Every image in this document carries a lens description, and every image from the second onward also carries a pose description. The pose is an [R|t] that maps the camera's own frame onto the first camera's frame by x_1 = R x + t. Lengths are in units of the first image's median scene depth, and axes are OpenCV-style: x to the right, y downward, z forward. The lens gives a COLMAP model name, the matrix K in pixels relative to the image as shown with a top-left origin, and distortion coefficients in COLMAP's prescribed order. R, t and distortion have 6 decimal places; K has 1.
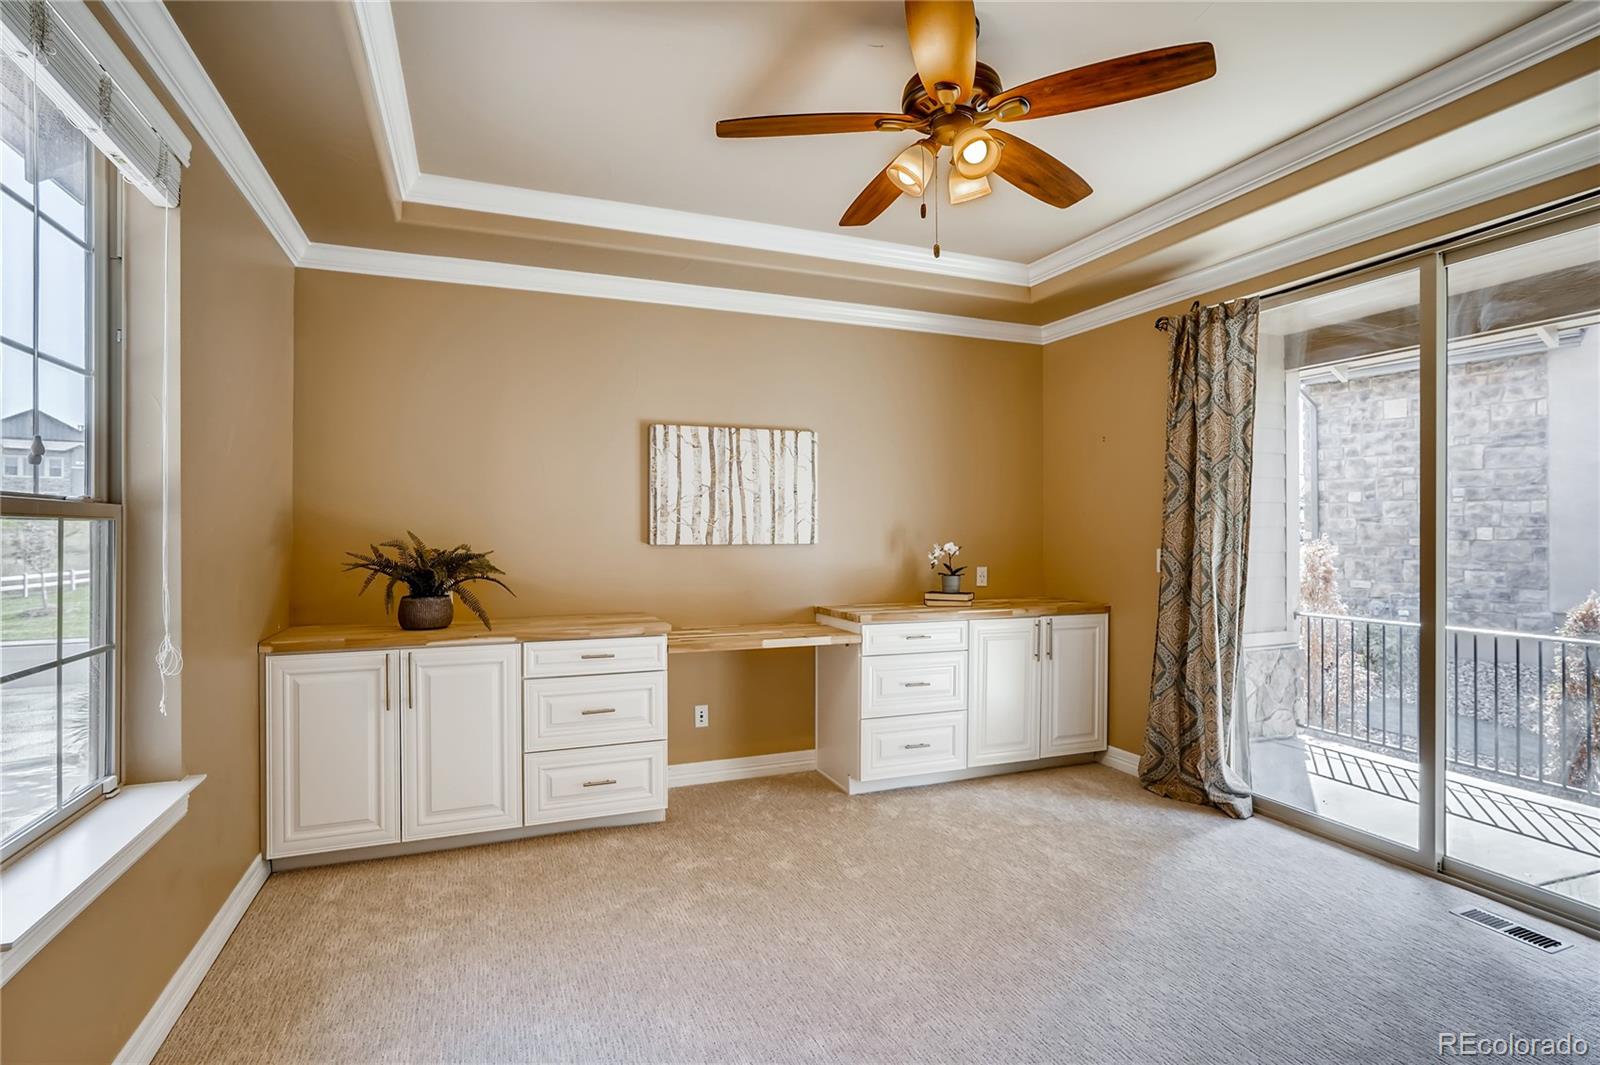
lens RADIAL K [[787.7, 0, 801.8], [0, 787.7, 522.3], [0, 0, 1]] dist [-0.035941, 0.018101]
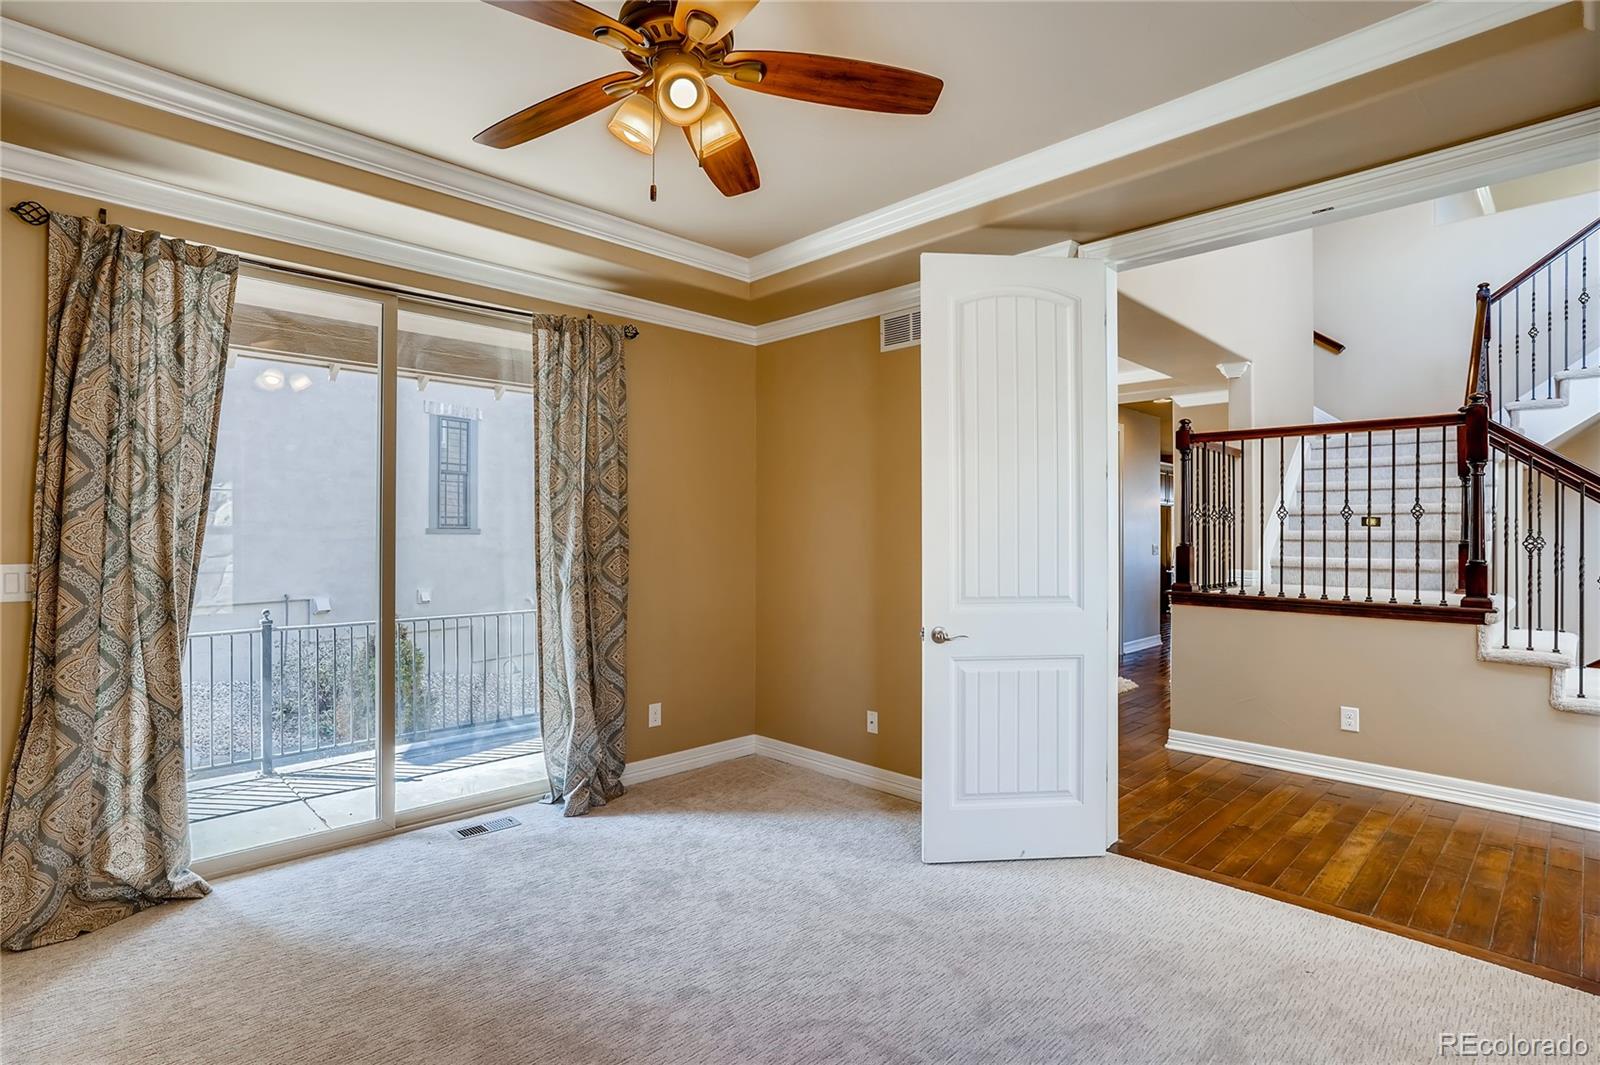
lens RADIAL K [[787.7, 0, 802.6], [0, 787.7, 536.4], [0, 0, 1]] dist [-0.035941, 0.018101]
pose [[-0.370355, -0.002814, 0.928886, -0.421391], [-0.007075, 0.999975, 0.000208, 0.008173], [-0.928863, -0.006495, -0.370365, 0.746951]]
